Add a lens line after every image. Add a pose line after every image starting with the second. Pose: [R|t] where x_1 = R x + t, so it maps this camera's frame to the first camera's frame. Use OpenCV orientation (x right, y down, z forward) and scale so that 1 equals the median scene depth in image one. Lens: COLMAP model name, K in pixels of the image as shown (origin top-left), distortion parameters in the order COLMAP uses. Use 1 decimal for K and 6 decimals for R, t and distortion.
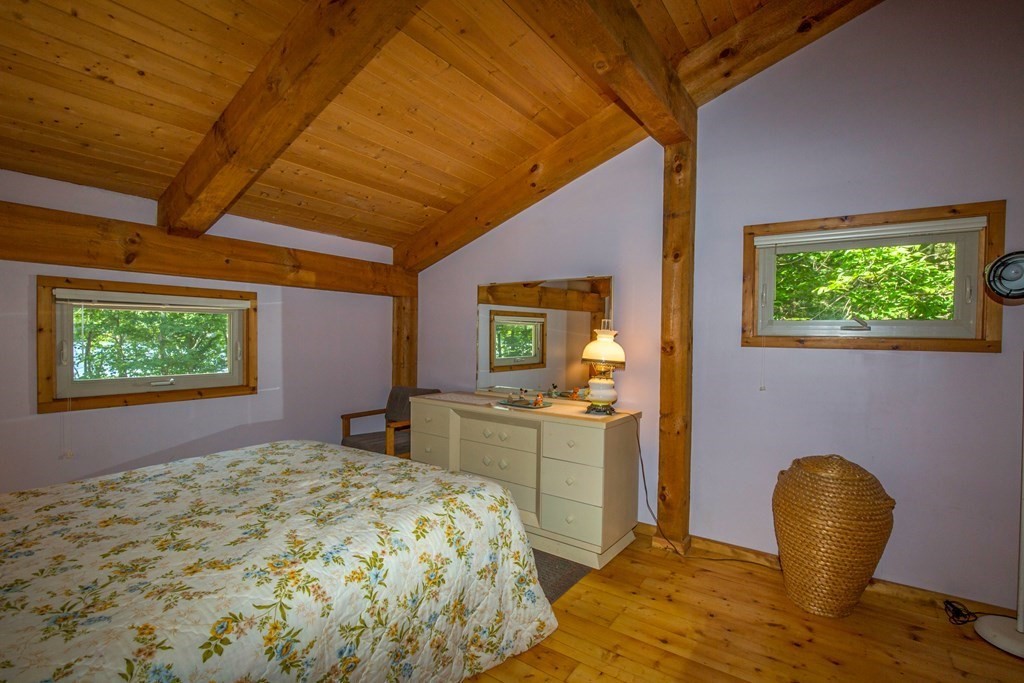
lens RADIAL K [[474.6, 0, 509.4], [0, 474.6, 344.8], [0, 0, 1]] dist [-0.029264, 0.001648]
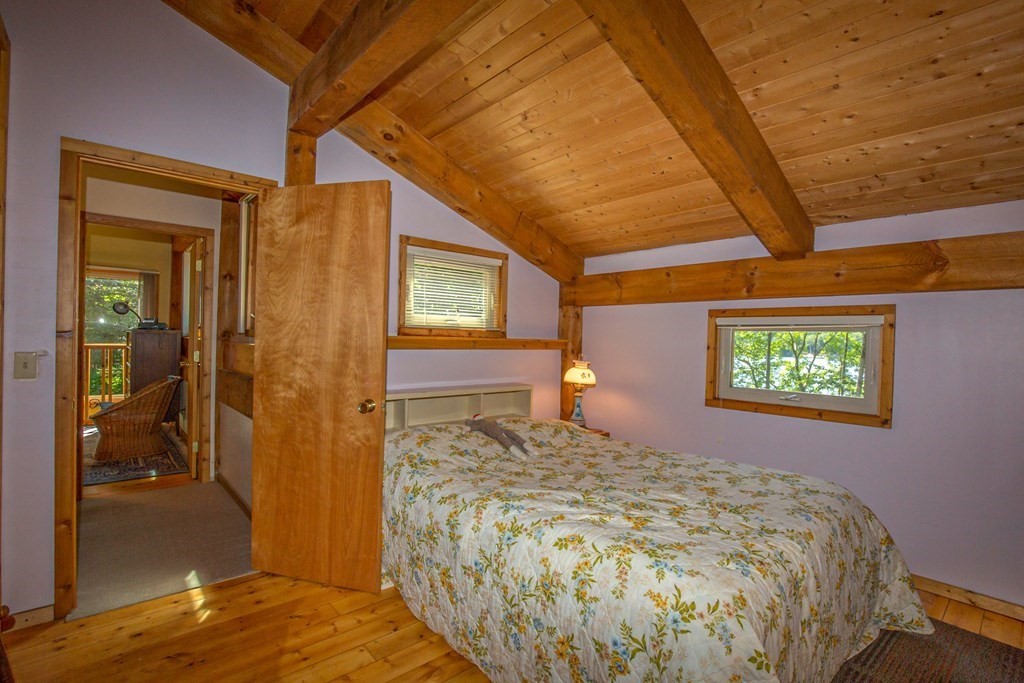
lens RADIAL K [[474.6, 0, 509.4], [0, 474.6, 344.8], [0, 0, 1]] dist [-0.029264, 0.001648]
pose [[-0.233963, -0.008665, -0.972207, 0.674629], [-0.048236, 0.998832, 0.002706, -0.018811], [0.971048, 0.047528, -0.234108, 0.909878]]
